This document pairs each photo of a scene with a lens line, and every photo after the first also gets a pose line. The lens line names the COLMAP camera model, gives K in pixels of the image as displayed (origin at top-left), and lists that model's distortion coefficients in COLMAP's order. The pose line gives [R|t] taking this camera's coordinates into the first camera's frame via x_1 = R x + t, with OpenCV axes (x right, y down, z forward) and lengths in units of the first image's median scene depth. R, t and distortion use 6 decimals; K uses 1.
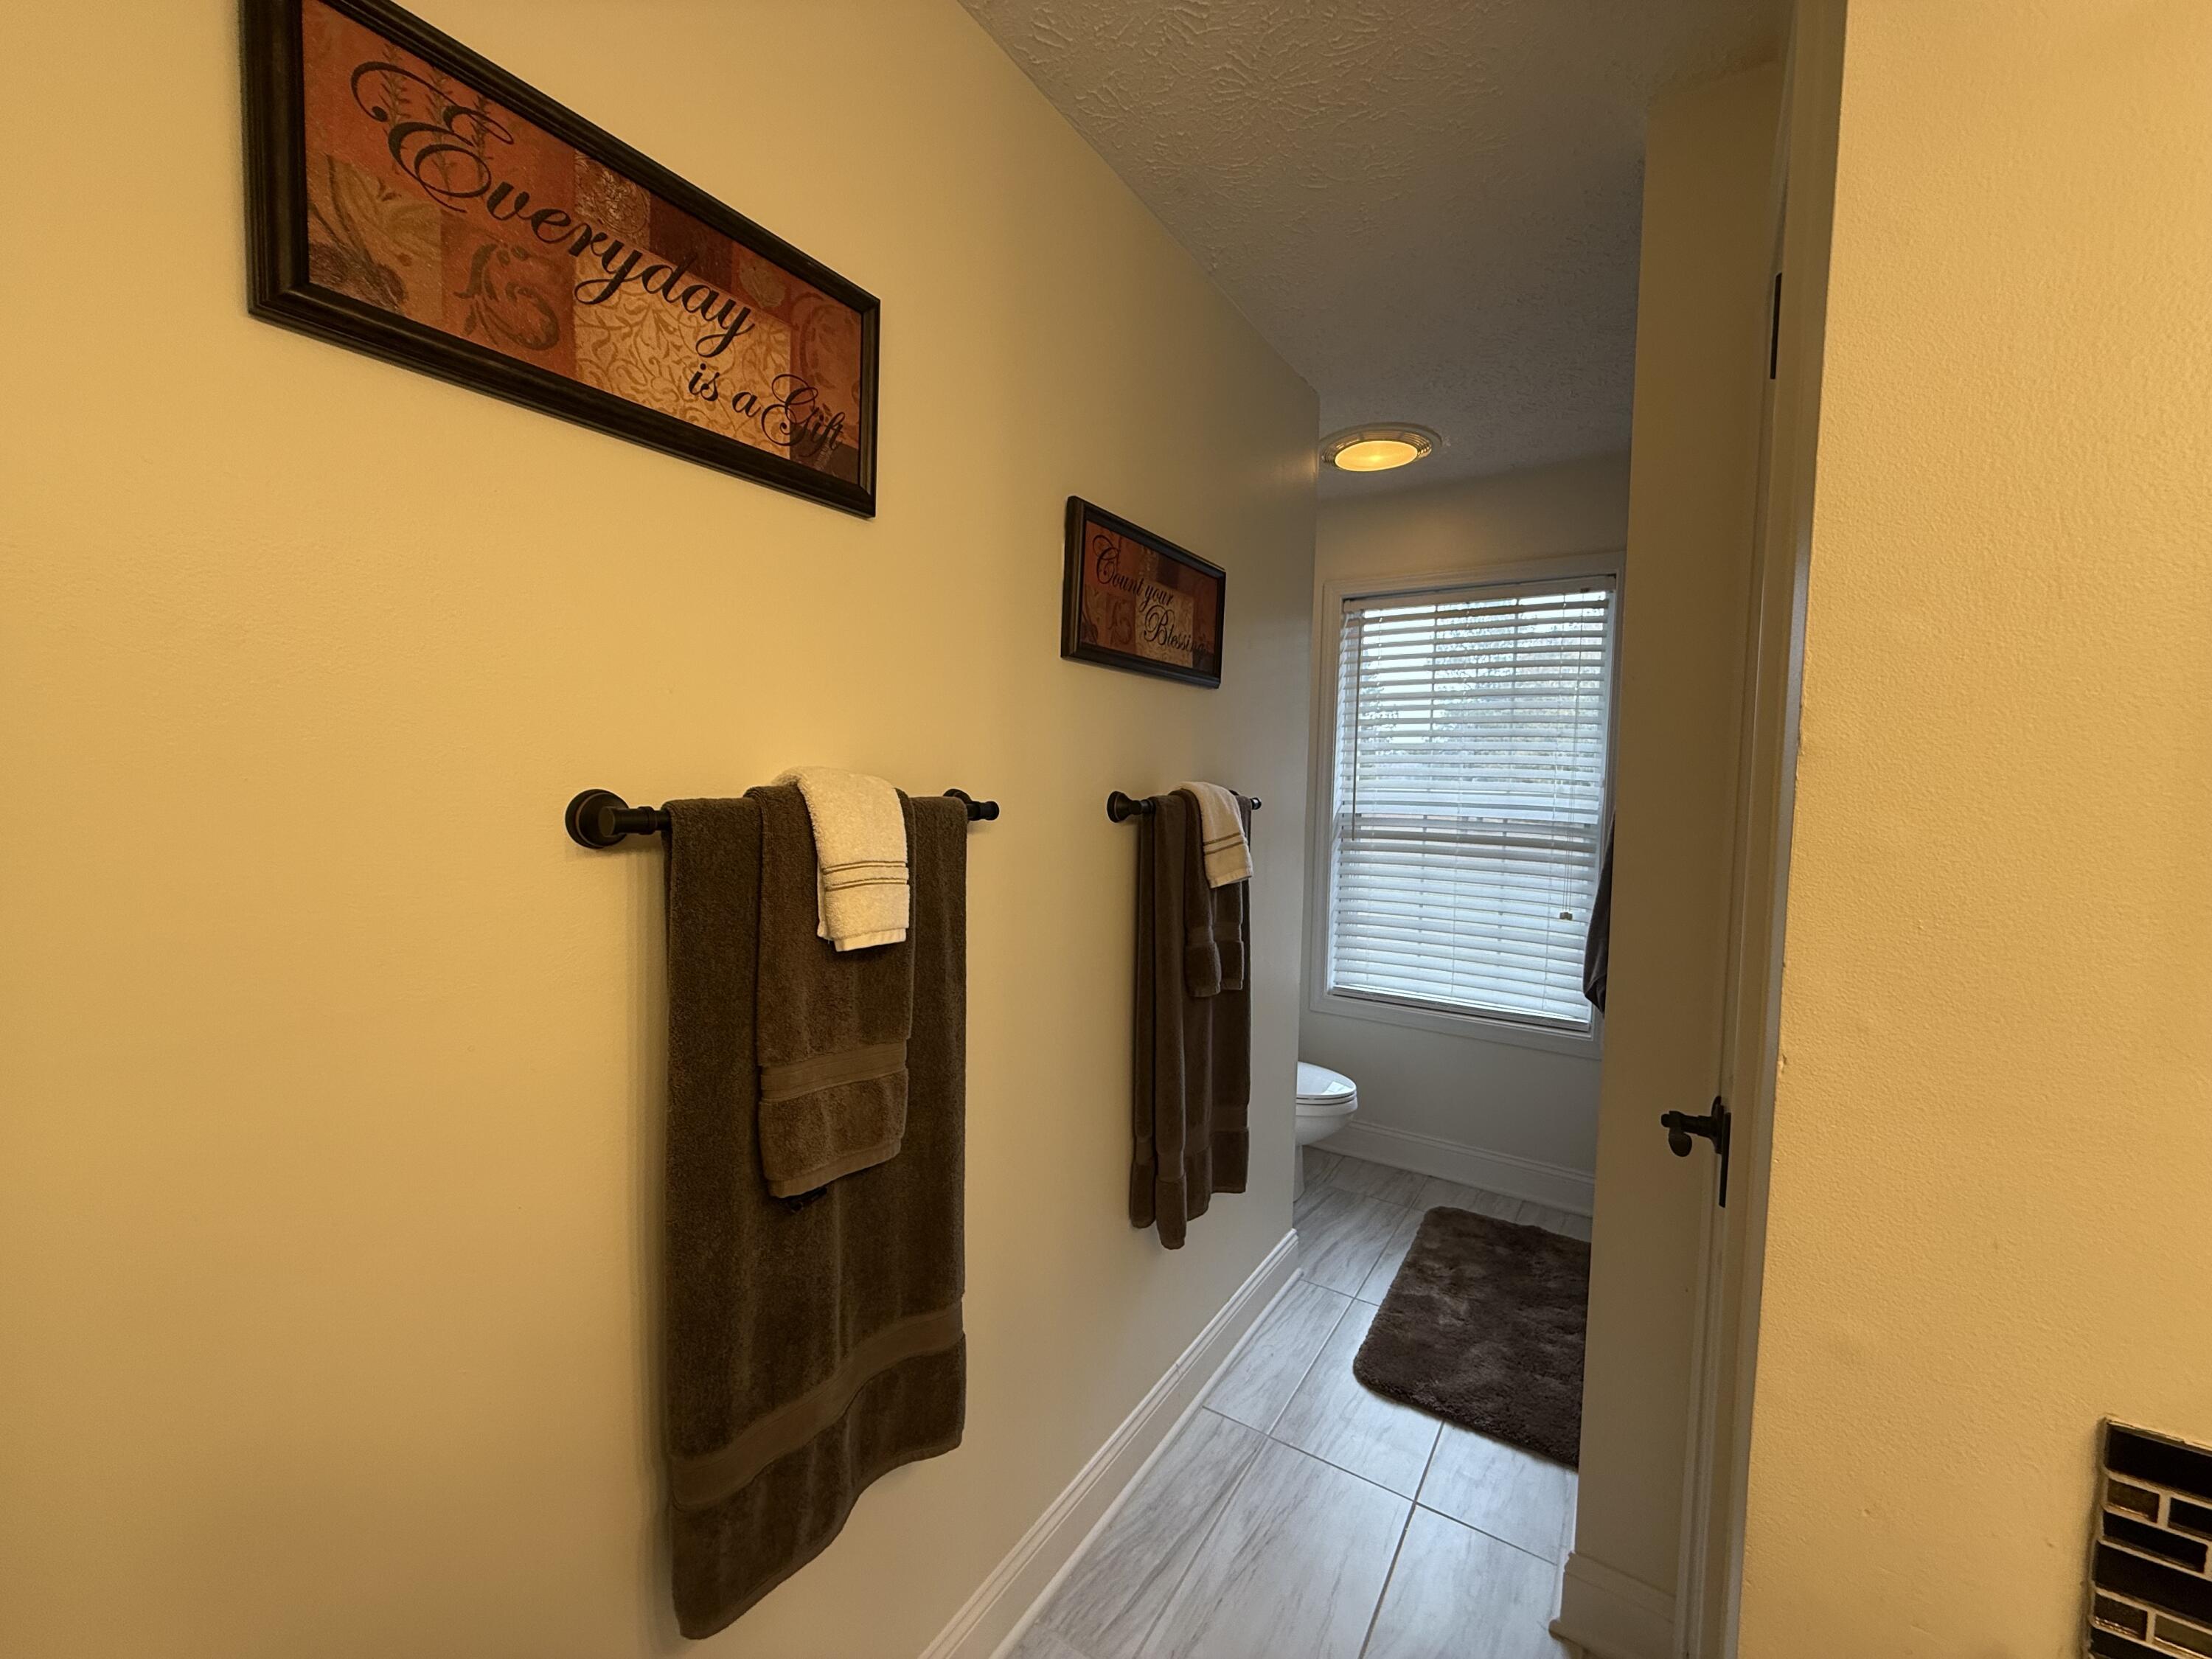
lens RADIAL K [[878.2, 0, 1100.3], [0, 878.2, 829.7], [0, 0, 1]] dist [-0.000072, 0.000130]
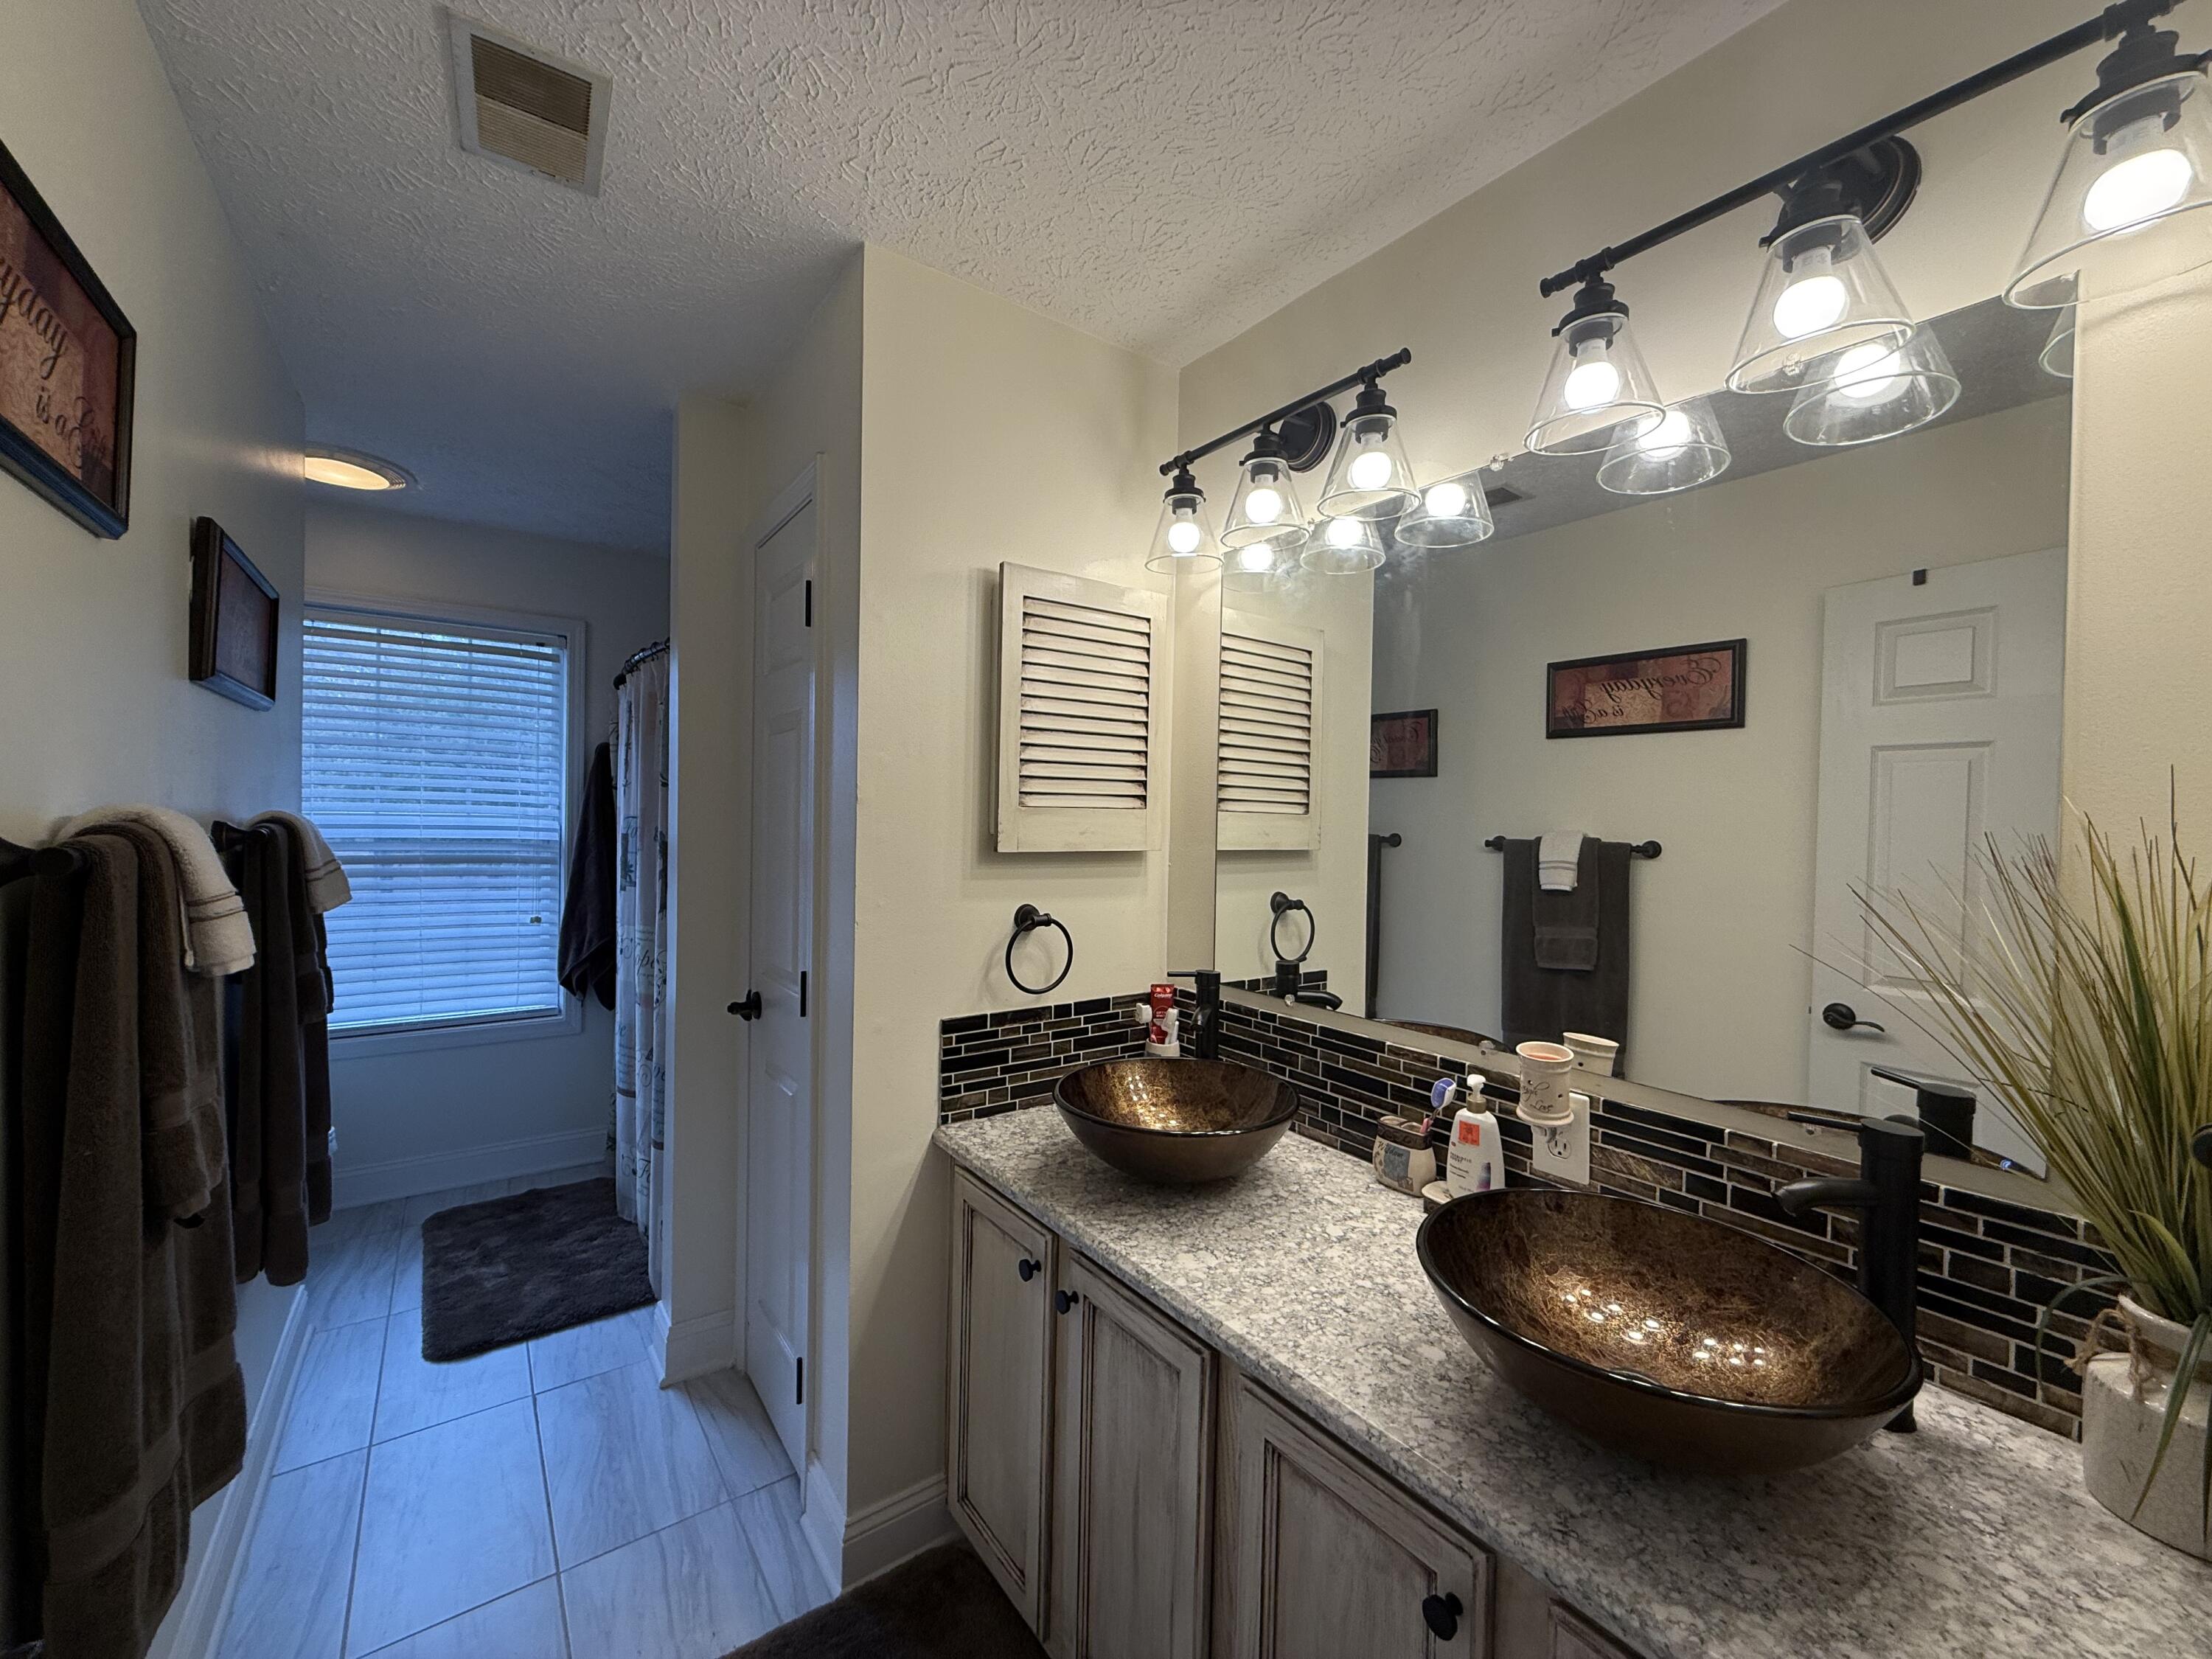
lens RADIAL K [[878.2, 0, 1100.3], [0, 878.2, 829.7], [0, 0, 1]] dist [-0.000072, 0.000130]
pose [[0.359214, -0.024893, 0.932923, -0.345610], [0.043133, 0.999019, 0.010049, -0.001287], [-0.932258, 0.036630, 0.359936, -0.150093]]
